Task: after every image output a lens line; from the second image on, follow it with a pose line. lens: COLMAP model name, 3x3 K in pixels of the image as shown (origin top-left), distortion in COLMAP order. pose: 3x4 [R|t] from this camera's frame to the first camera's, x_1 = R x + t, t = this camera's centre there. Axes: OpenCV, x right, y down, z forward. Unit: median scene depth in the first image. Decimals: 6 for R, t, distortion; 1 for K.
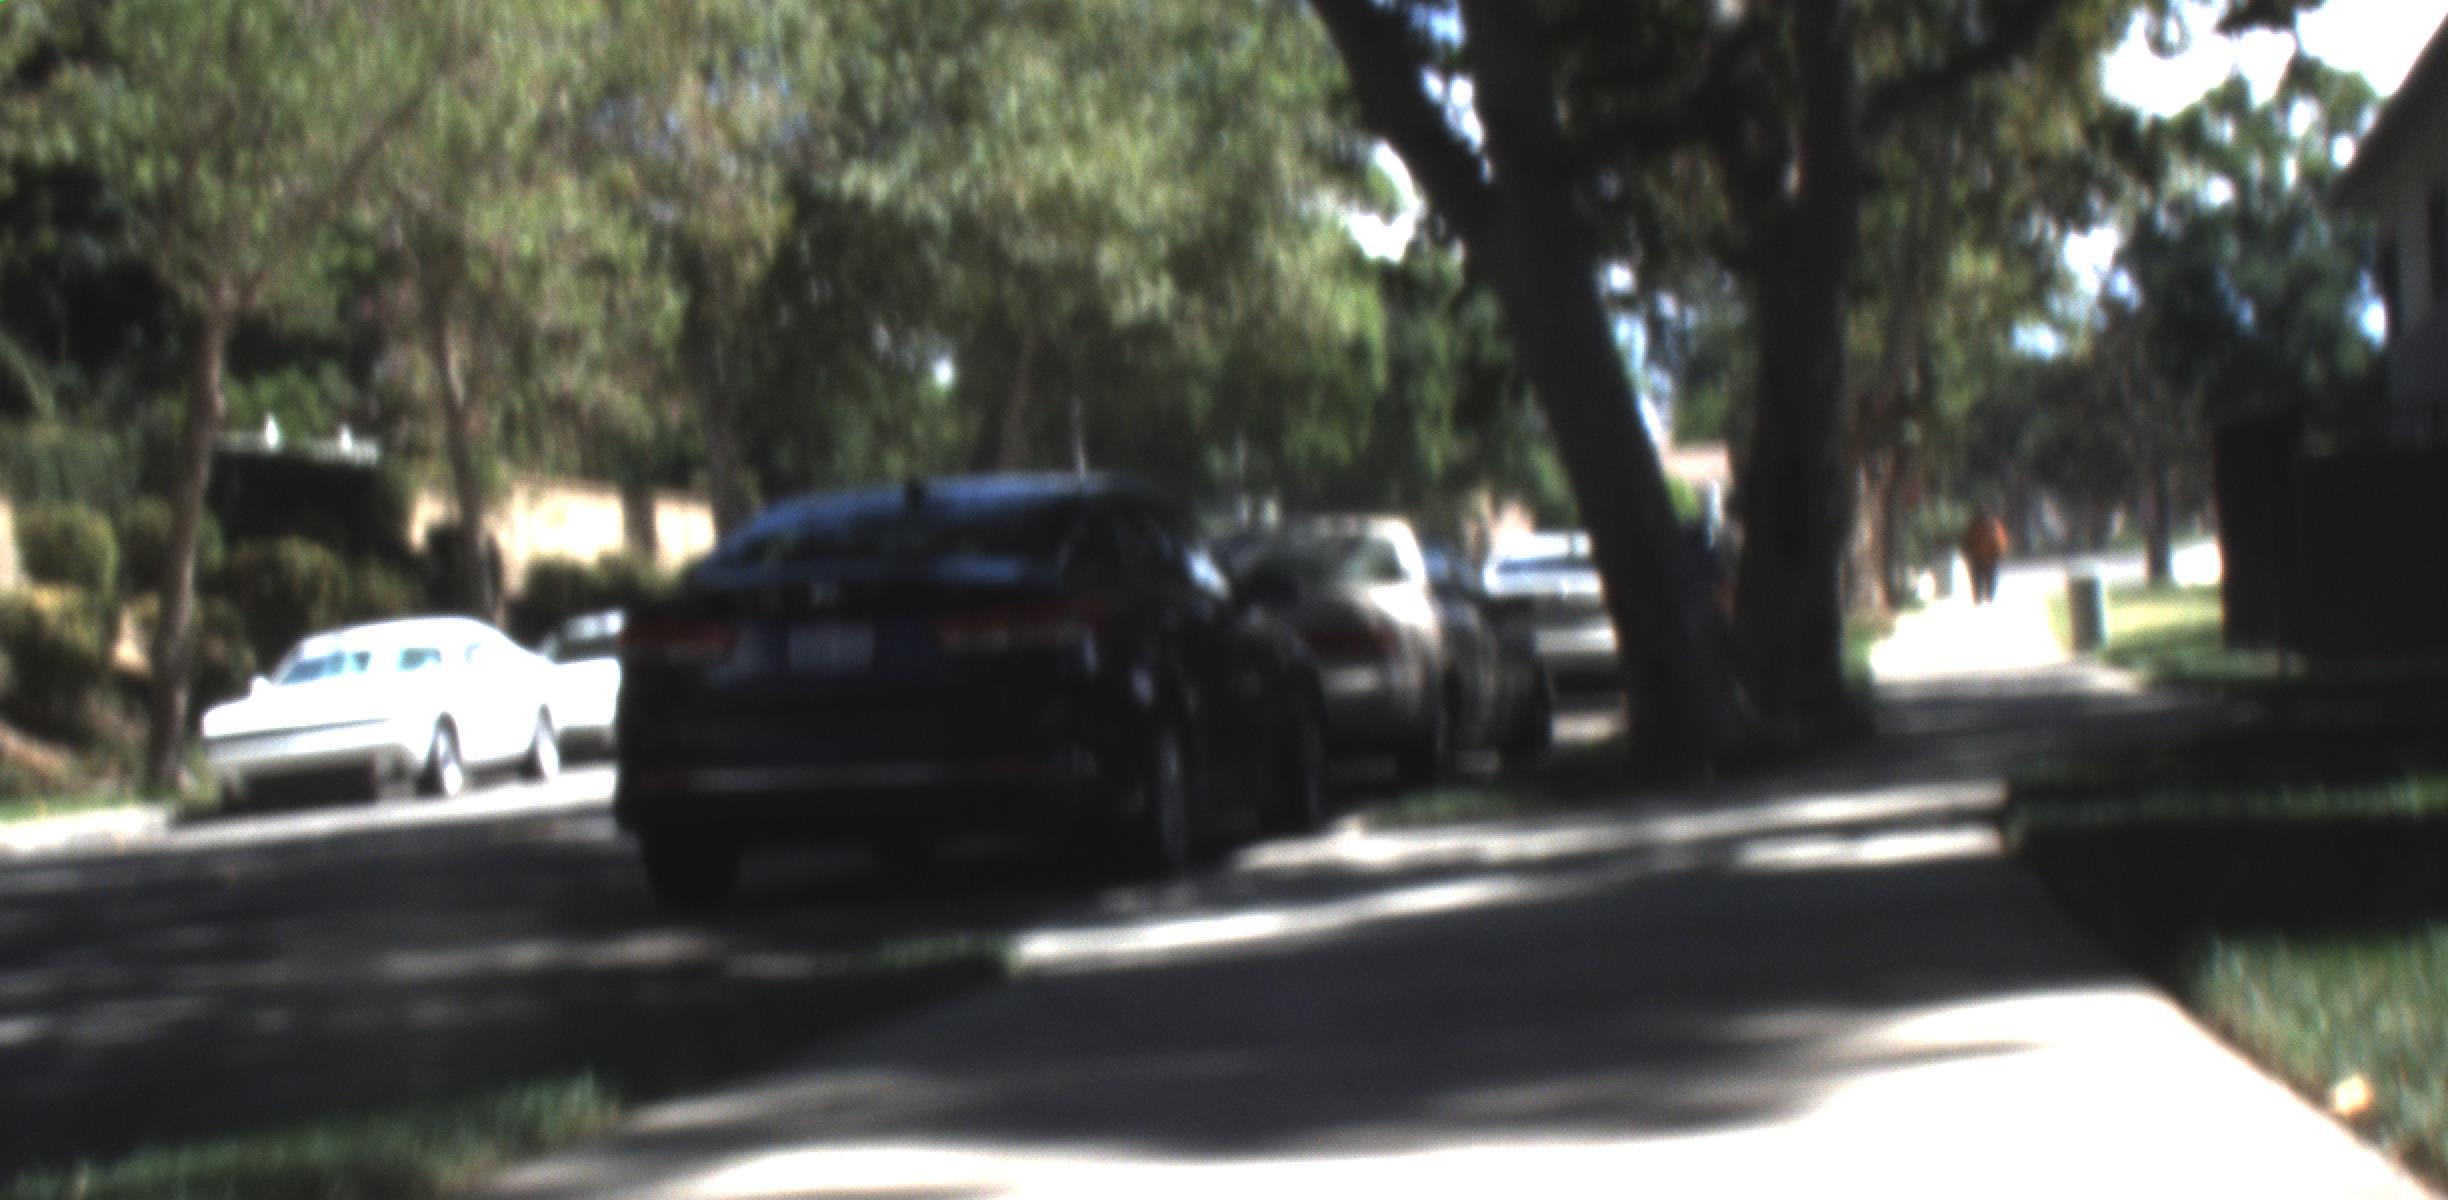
lens RADIAL K [[5374.1, 0, 1270.7], [0, 5374.1, 658.5], [0, 0, 1]] dist [-0.007220, 0.000000]
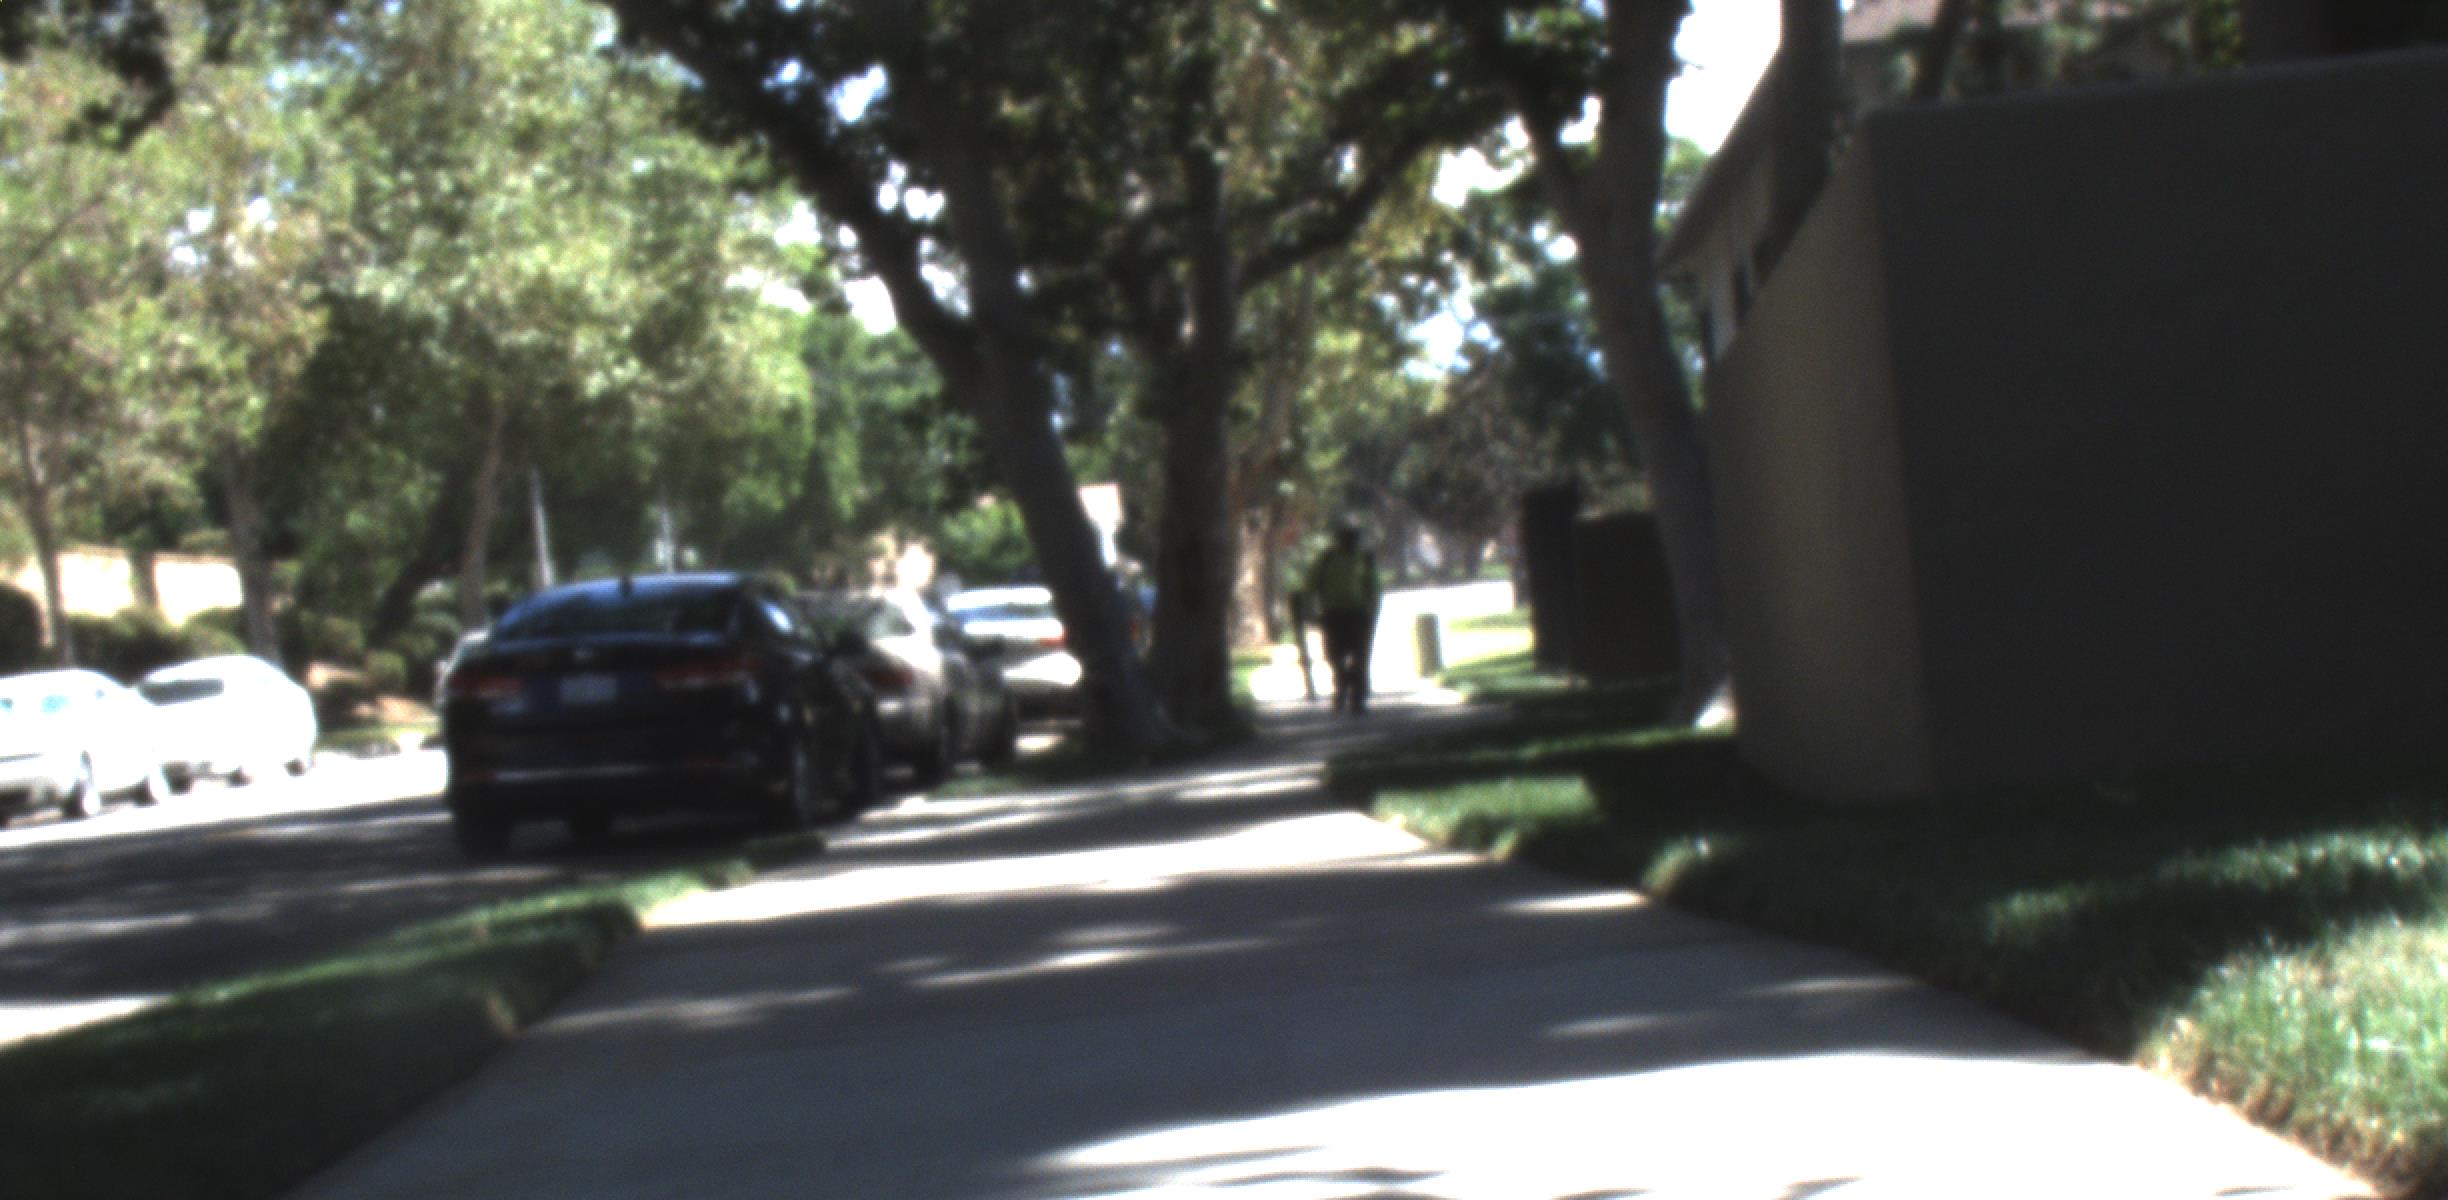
lens RADIAL K [[5374.1, 0, 1213.2], [0, 5374.1, 607.1], [0, 0, 1]] dist [-0.007220, 0.000000]
pose [[0.994555, -0.015889, 0.102994, -0.018164], [0.017458, 0.999745, -0.014349, -0.000063], [-0.102740, 0.016069, 0.994578, -0.168777]]
